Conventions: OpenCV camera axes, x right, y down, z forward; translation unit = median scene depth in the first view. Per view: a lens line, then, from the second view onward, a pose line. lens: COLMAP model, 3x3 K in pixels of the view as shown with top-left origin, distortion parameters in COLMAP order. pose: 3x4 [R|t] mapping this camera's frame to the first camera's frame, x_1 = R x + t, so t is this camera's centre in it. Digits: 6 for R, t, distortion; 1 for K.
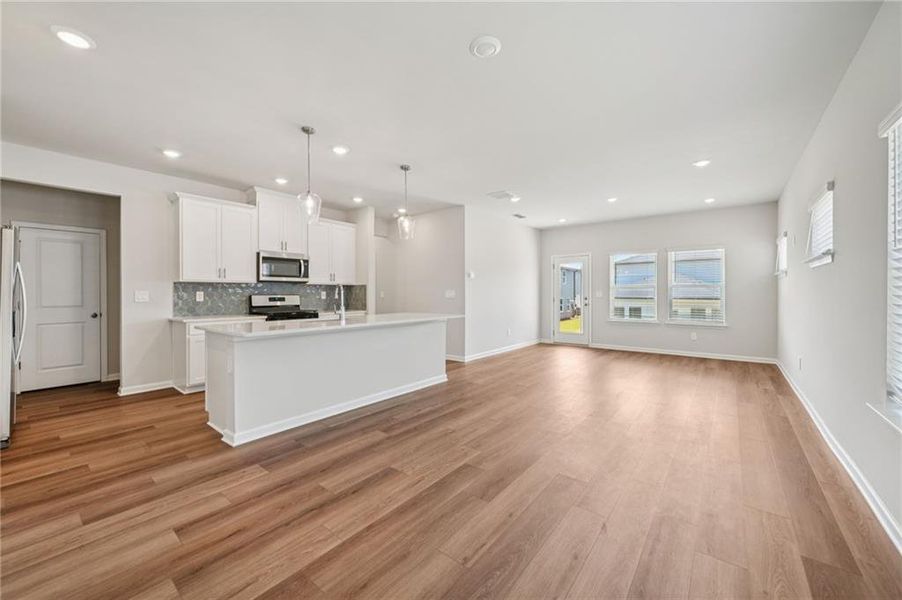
lens RADIAL K [[352.6, 0, 448.0], [0, 352.6, 294.9], [0, 0, 1]] dist [-0.001568, -0.000269]
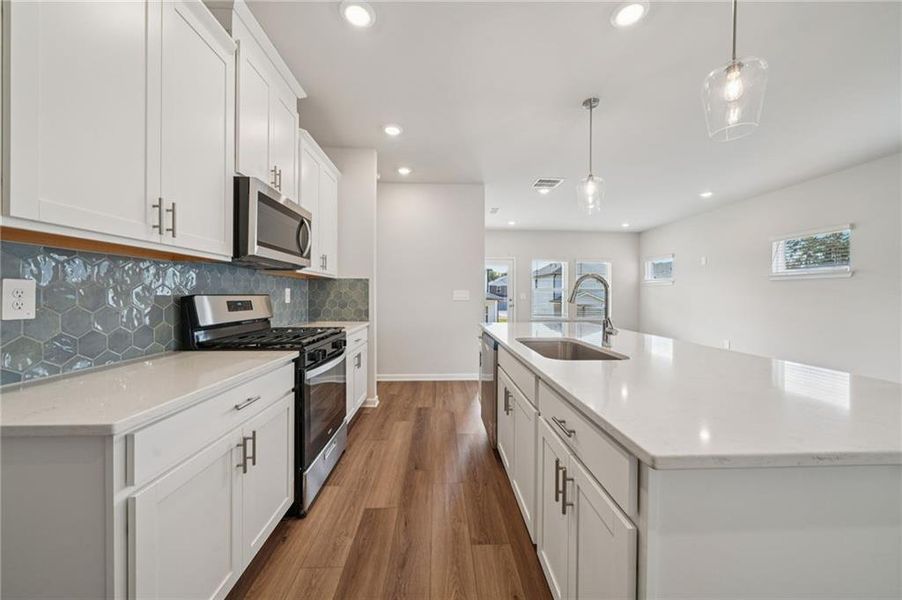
lens RADIAL K [[324.0, 0, 453.5], [0, 324.0, 296.0], [0, 0, 1]] dist [-0.000740, -0.000053]
pose [[0.744855, 0.005572, 0.667203, -0.531329], [-0.006908, 0.999976, -0.000639, -0.000120], [-0.667190, -0.004133, 0.744876, 0.536619]]
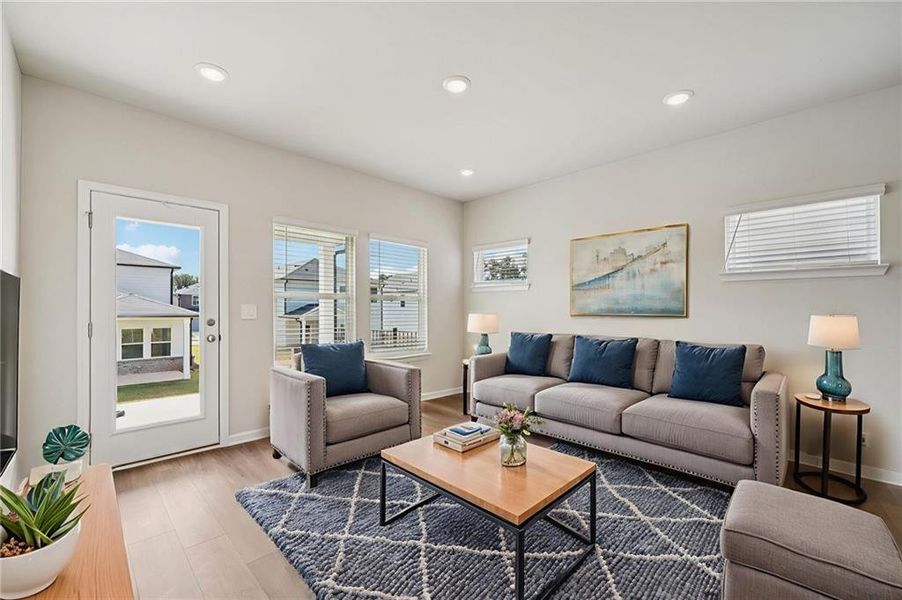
lens RADIAL K [[374.8, 0, 450.8], [0, 374.8, 307.2], [0, 0, 1]] dist [0.003165, -0.000067]
pose [[0.107327, 0.005963, 0.994206, 0.021958], [0.002042, 0.999979, -0.006218, -0.004871], [-0.994222, 0.002698, 0.107313, 0.961331]]
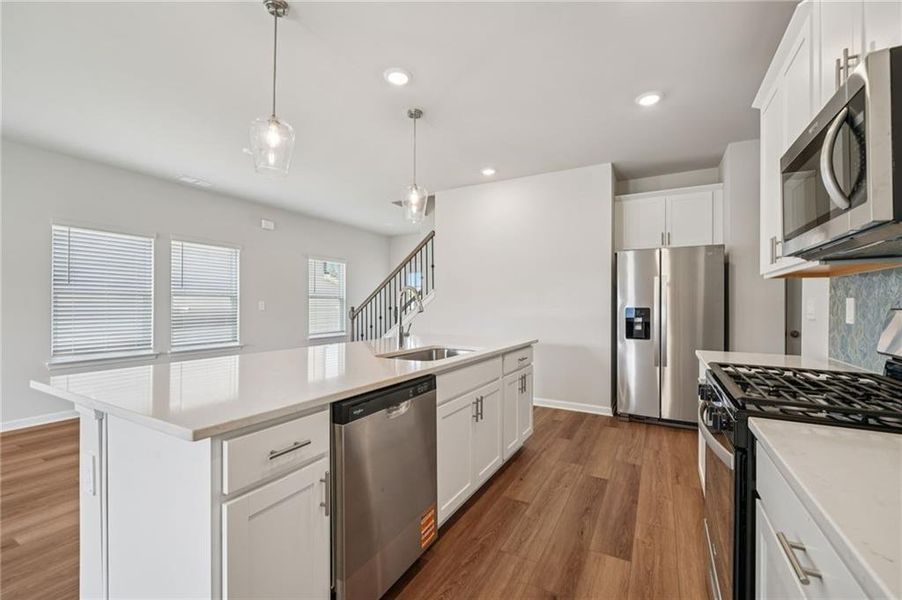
lens RADIAL K [[374.8, 0, 450.8], [0, 374.8, 307.2], [0, 0, 1]] dist [0.003165, -0.000067]
pose [[-0.984430, 0.004840, -0.175709, -0.184376], [0.003405, 0.999958, 0.008470, -0.003946], [0.175742, 0.007740, -0.984406, 1.106155]]
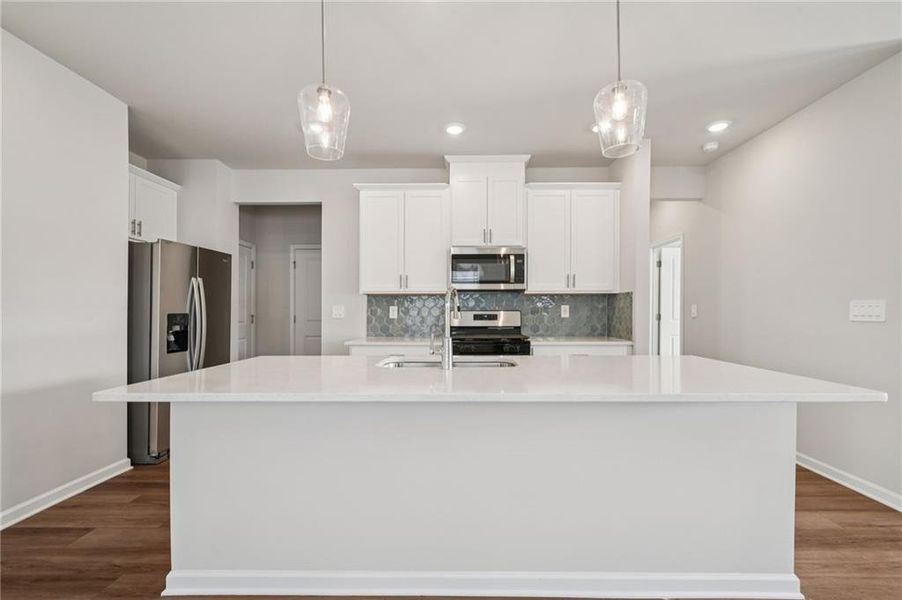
lens RADIAL K [[391.1, 0, 458.7], [0, 391.1, 307.3], [0, 0, 1]] dist [-0.000899, -0.000046]
pose [[0.622554, -0.001785, -0.782575, 0.066787], [-0.002678, 0.999987, -0.004412, -0.002991], [0.782572, 0.004842, 0.622541, 0.475192]]
